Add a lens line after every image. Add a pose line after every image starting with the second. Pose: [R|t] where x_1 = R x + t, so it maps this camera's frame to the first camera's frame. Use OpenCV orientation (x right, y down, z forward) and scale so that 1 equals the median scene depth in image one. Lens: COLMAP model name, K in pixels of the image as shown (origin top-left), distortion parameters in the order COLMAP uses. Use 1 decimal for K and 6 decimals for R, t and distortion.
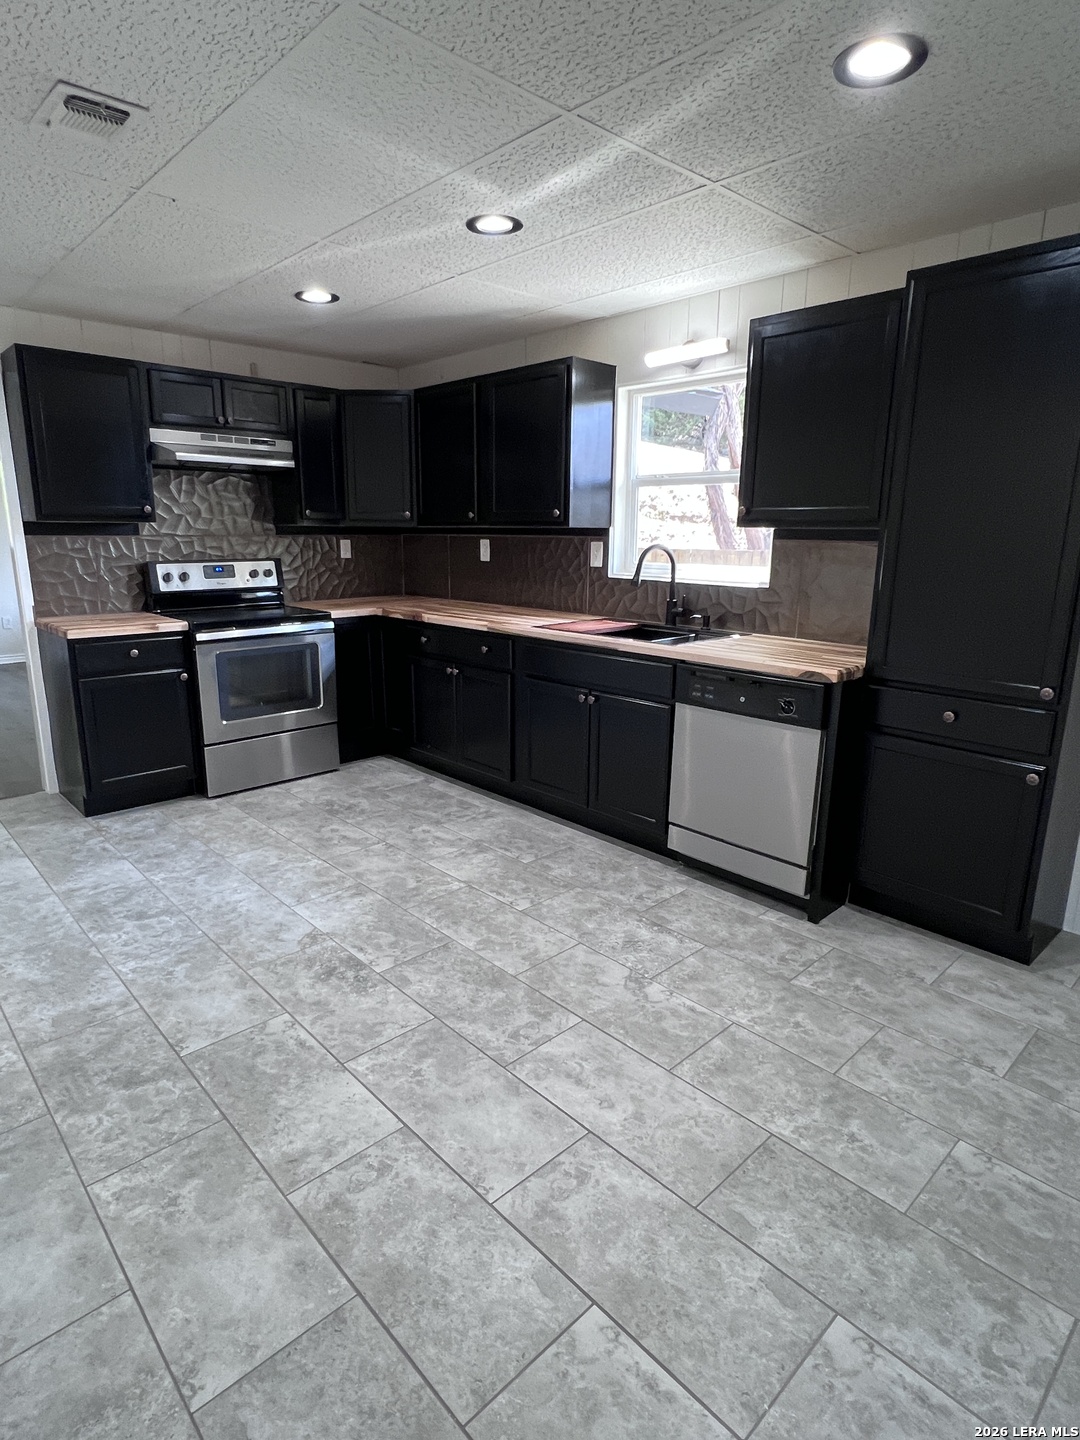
lens RADIAL K [[789.3, 0, 533.8], [0, 789.3, 719.3], [0, 0, 1]] dist [-0.003556, 0.002432]
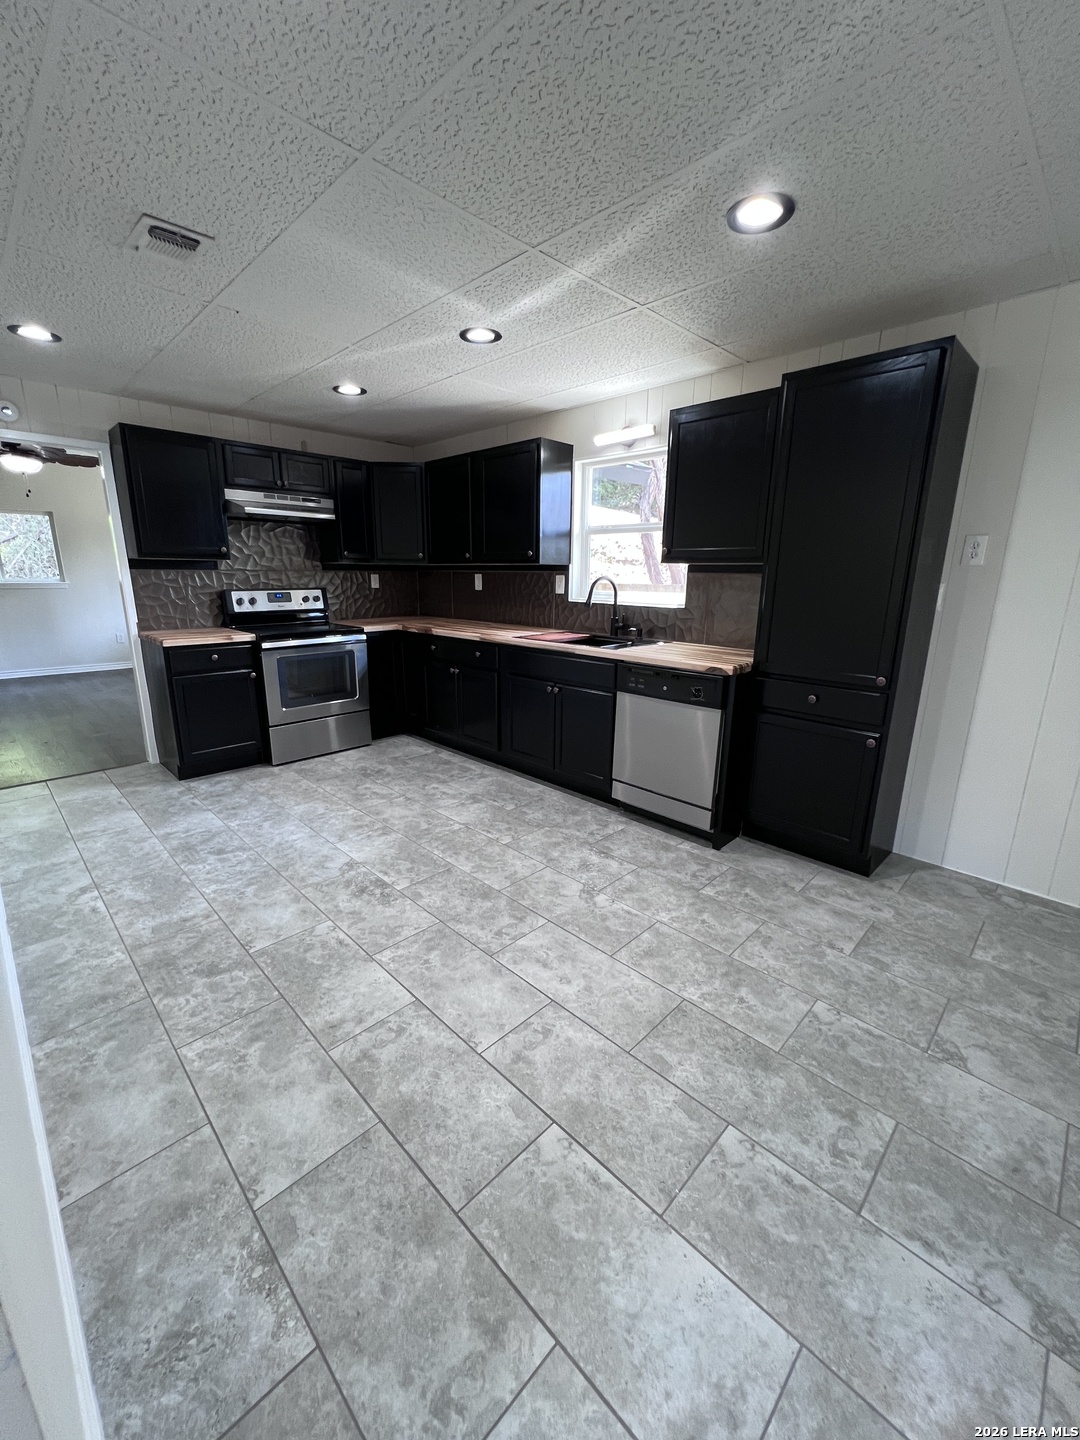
lens RADIAL K [[576.8, 0, 539.4], [0, 576.8, 718.8], [0, 0, 1]] dist [-0.003788, 0.002677]
pose [[0.999348, -0.006545, 0.035514, 0.011278], [0.006064, 0.999889, 0.013640, 0.014305], [-0.035600, -0.013416, 0.999276, 0.005275]]
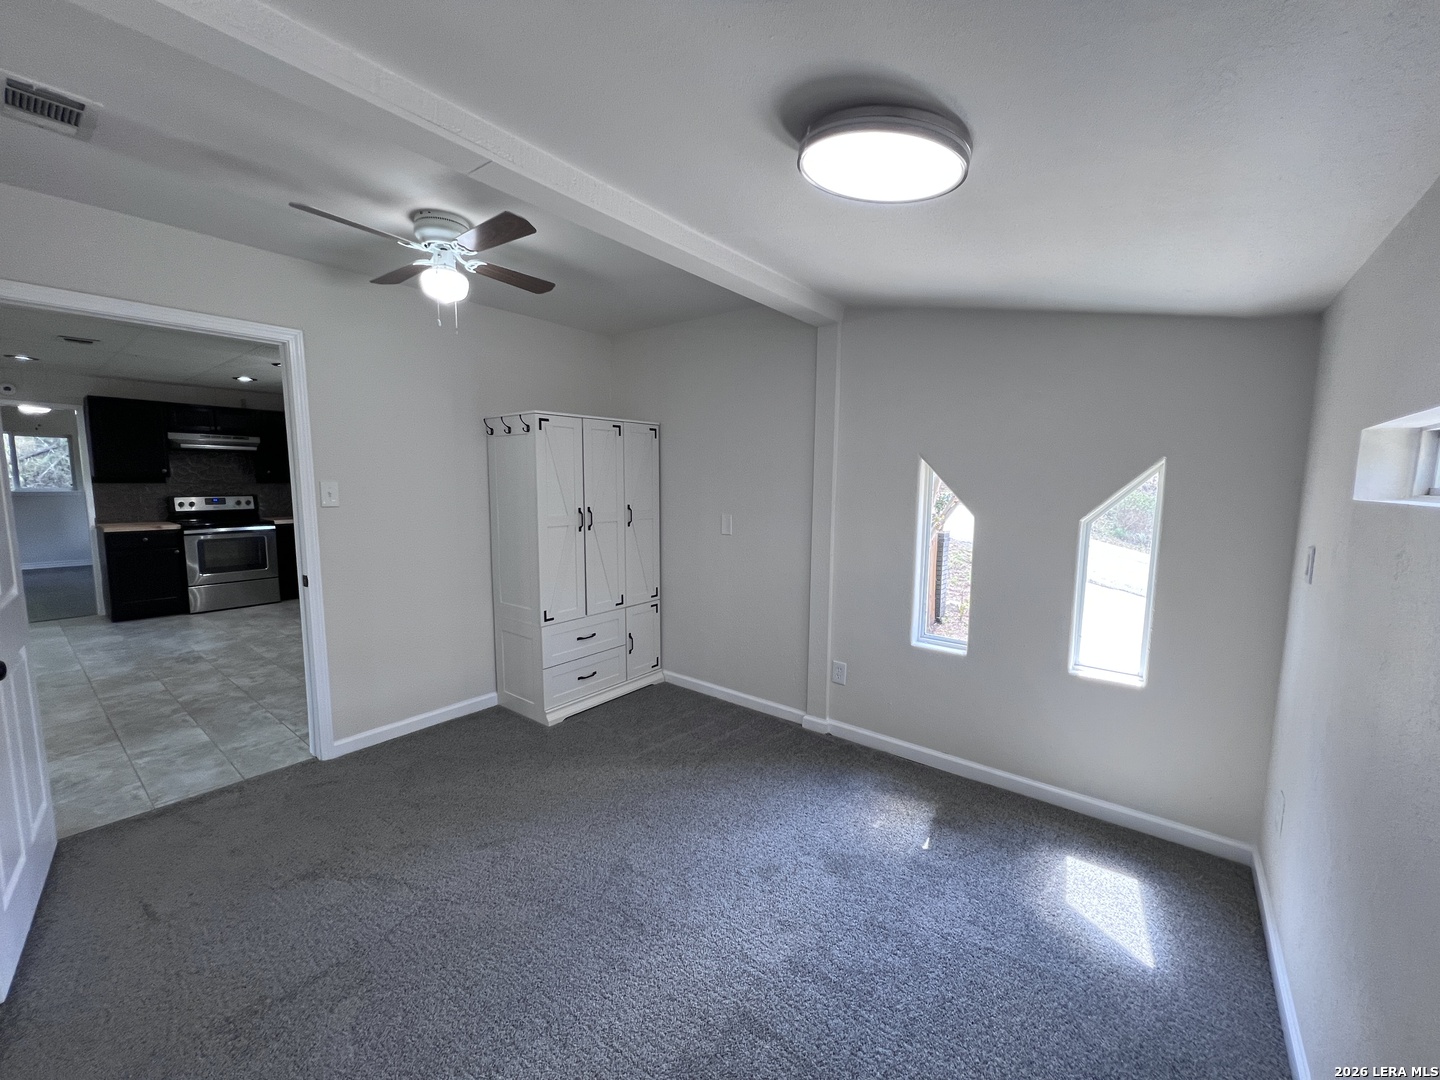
lens RADIAL K [[578.0, 0, 720.8], [0, 578.0, 542.2], [0, 0, 1]] dist [0.004529, -0.000188]
pose [[0.989026, -0.014325, 0.147045, 1.096726], [0.032318, 0.992161, -0.120715, 0.223056], [-0.144163, 0.124143, 0.981736, -1.021538]]
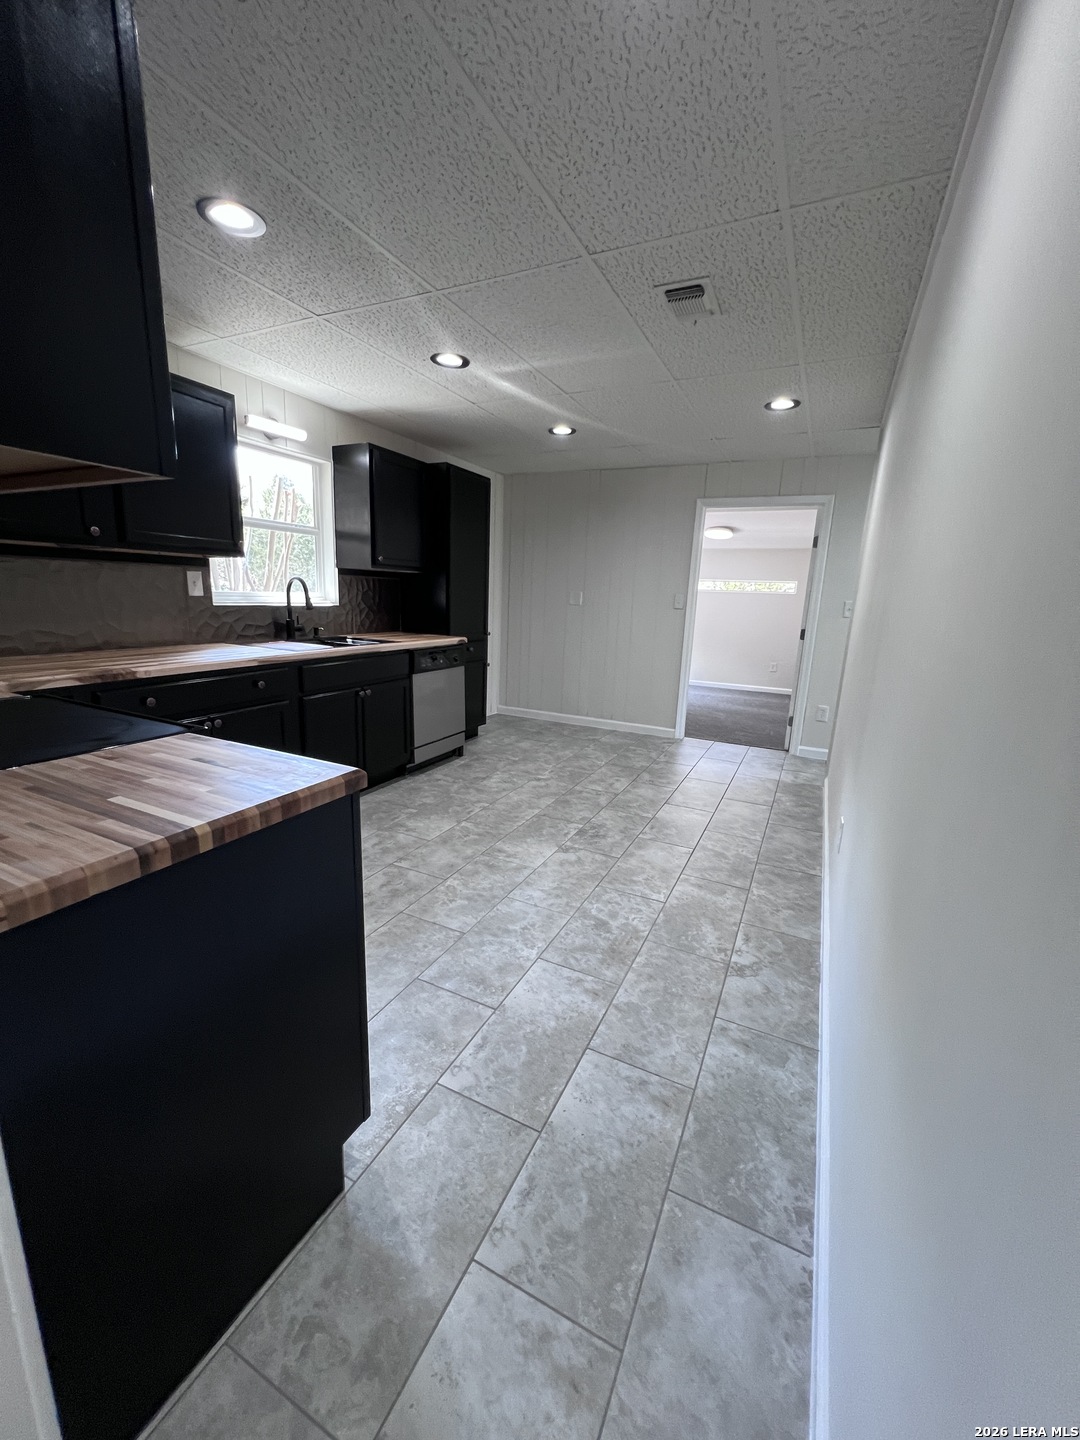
lens RADIAL K [[578.0, 0, 533.6], [0, 578.0, 717.4], [0, 0, 1]] dist [0.004529, -0.000188]
pose [[-0.348256, -0.216402, 0.912079, -1.257224], [0.181456, 0.939022, 0.292080, -0.297919], [-0.919669, 0.267221, -0.287752, 1.376480]]
